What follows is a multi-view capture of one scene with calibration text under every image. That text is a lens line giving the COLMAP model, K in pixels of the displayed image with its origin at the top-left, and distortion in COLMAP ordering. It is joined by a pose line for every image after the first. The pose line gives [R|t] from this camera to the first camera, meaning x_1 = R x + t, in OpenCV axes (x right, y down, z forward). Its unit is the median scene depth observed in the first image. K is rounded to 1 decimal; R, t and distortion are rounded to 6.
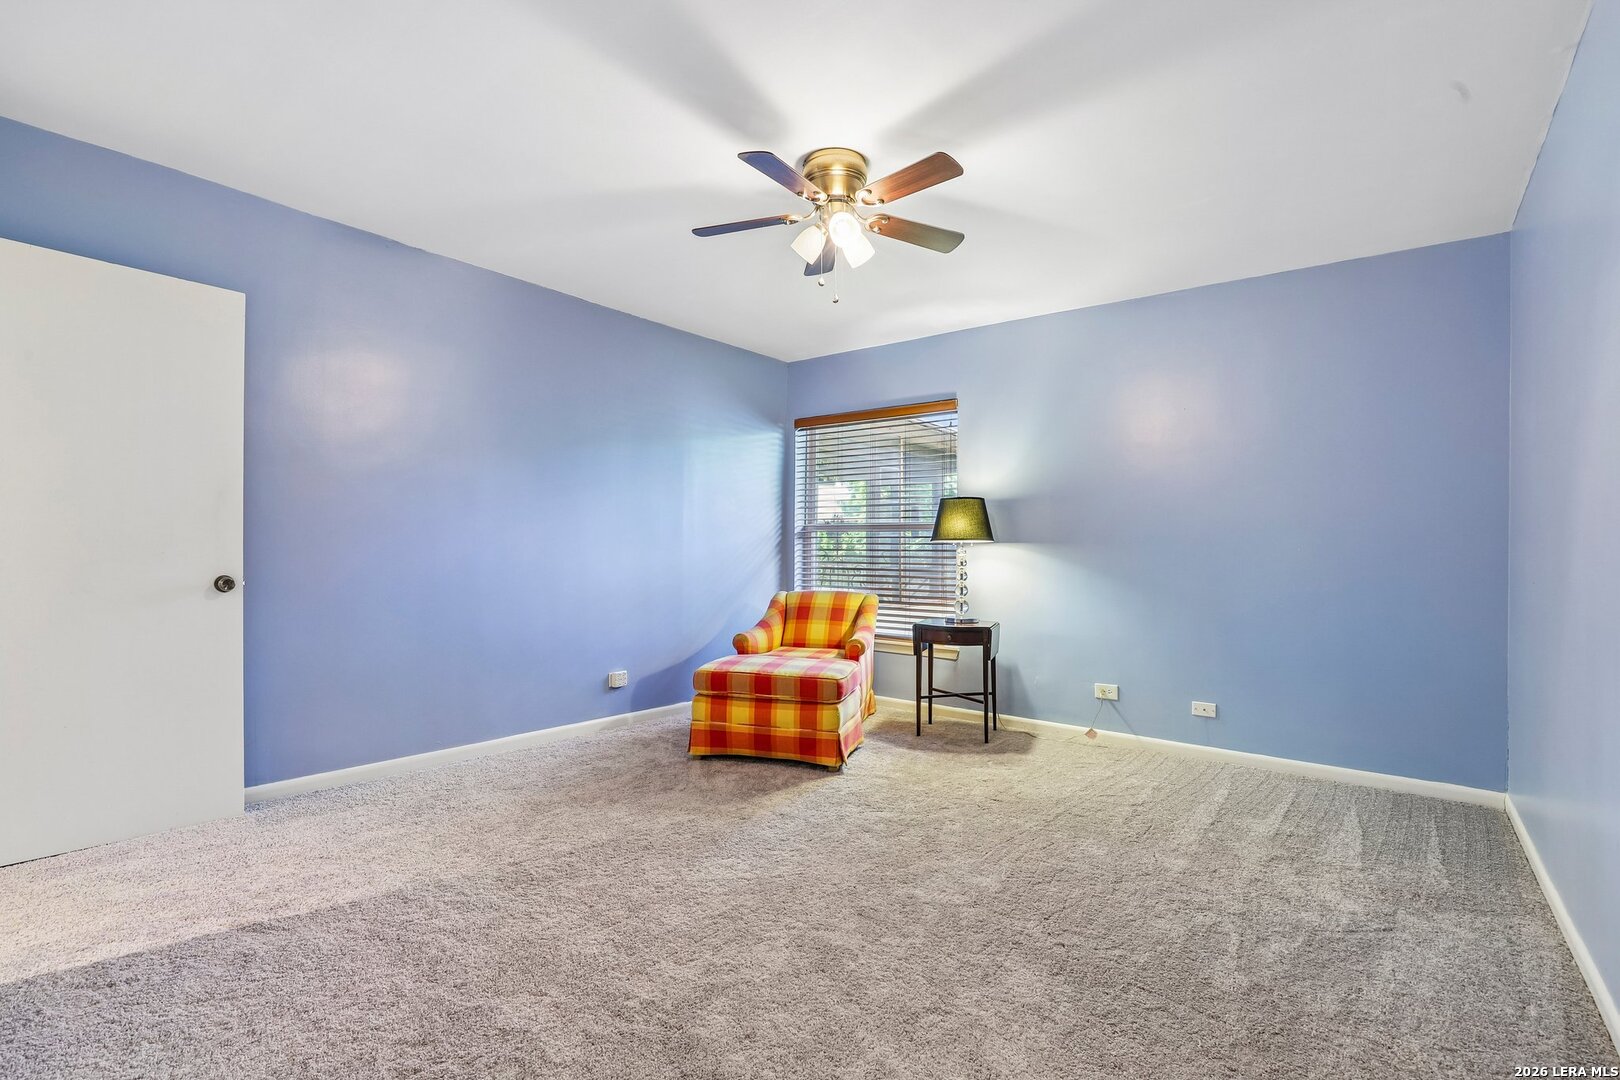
lens RADIAL K [[740.2, 0, 811.8], [0, 740.2, 545.6], [0, 0, 1]] dist [-0.020269, 0.005913]
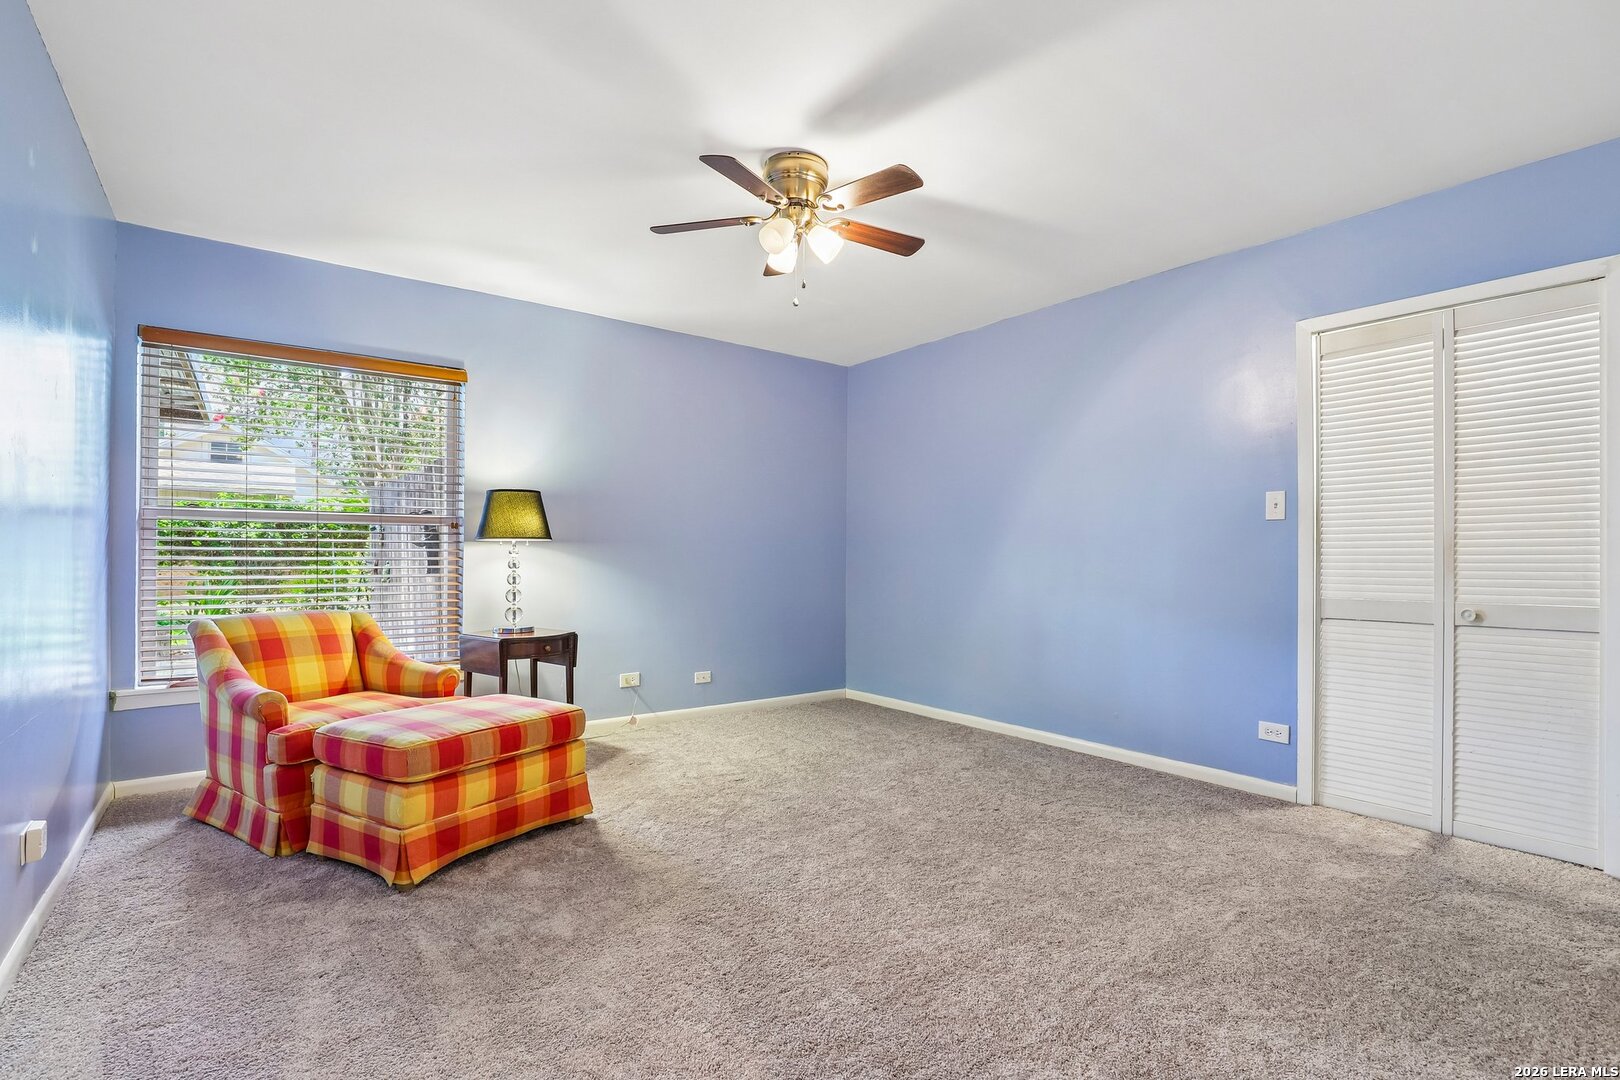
lens RADIAL K [[740.2, 0, 806.7], [0, 740.2, 547.9], [0, 0, 1]] dist [-0.020269, 0.005913]
pose [[0.273423, 0.001652, 0.961893, -0.666648], [-0.008088, 0.999967, 0.000582, 0.000681], [-0.961860, -0.007939, 0.273427, 0.525318]]
